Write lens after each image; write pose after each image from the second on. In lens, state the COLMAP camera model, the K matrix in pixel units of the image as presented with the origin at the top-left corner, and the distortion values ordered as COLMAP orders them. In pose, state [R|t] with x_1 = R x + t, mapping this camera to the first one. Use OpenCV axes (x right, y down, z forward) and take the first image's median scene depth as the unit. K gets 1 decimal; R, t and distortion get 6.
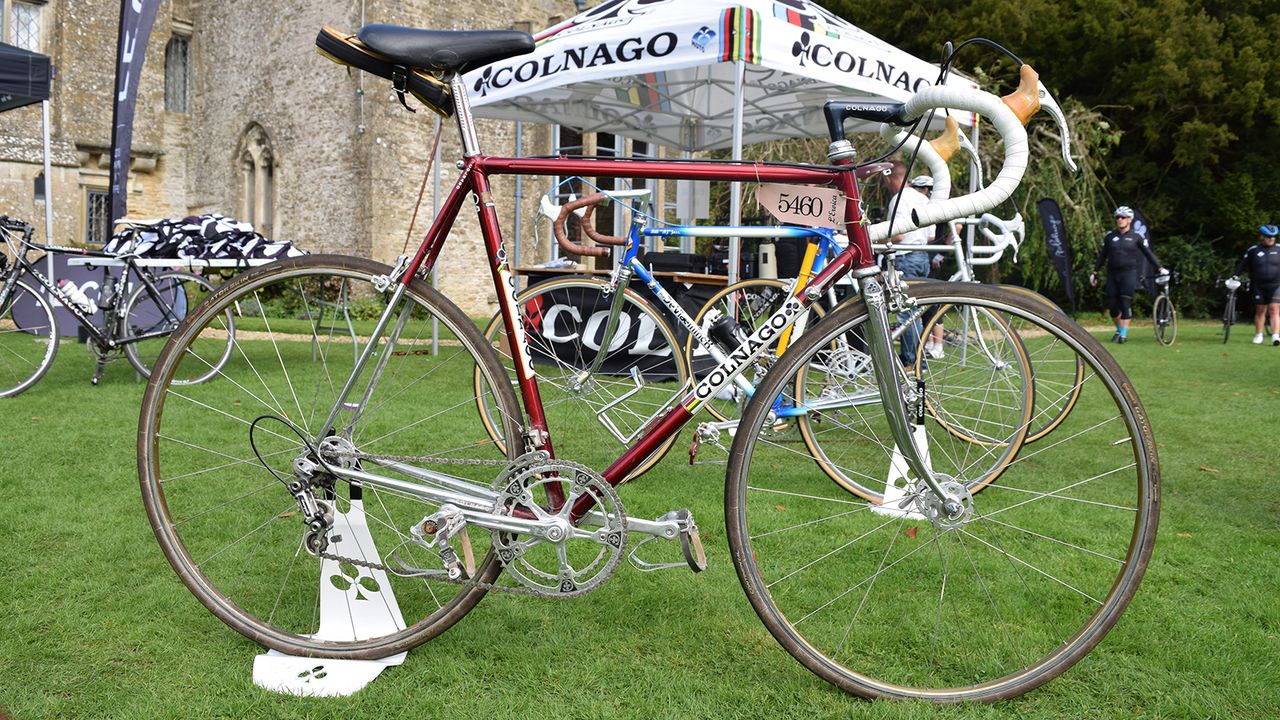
lens RADIAL K [[1022.9, 0, 637.4], [0, 1022.9, 375.3], [0, 0, 1]] dist [-0.101116, 0.033801]
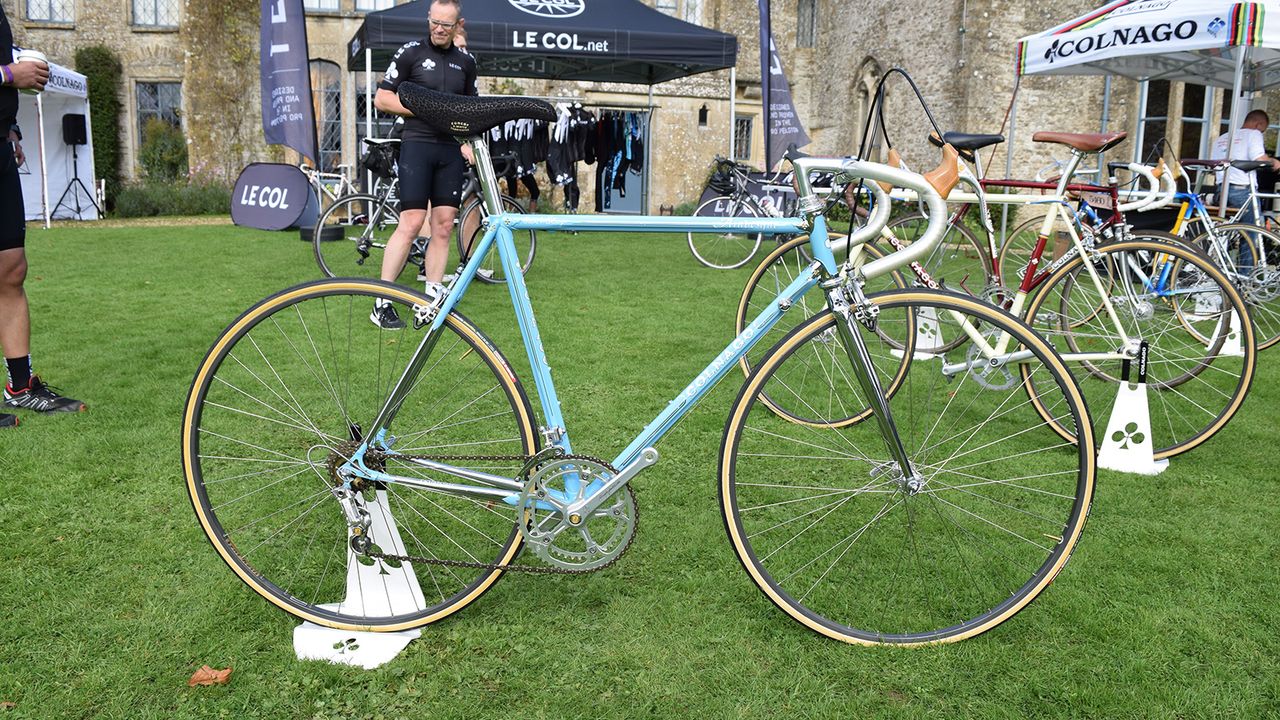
lens RADIAL K [[1022.9, 0, 637.4], [0, 1022.9, 375.3], [0, 0, 1]] dist [-0.101116, 0.033801]
pose [[0.843453, 0.103118, -0.527214, 0.052634], [-0.054788, 0.992799, 0.106530, 0.007372], [0.534402, -0.060969, 0.843029, -0.175995]]
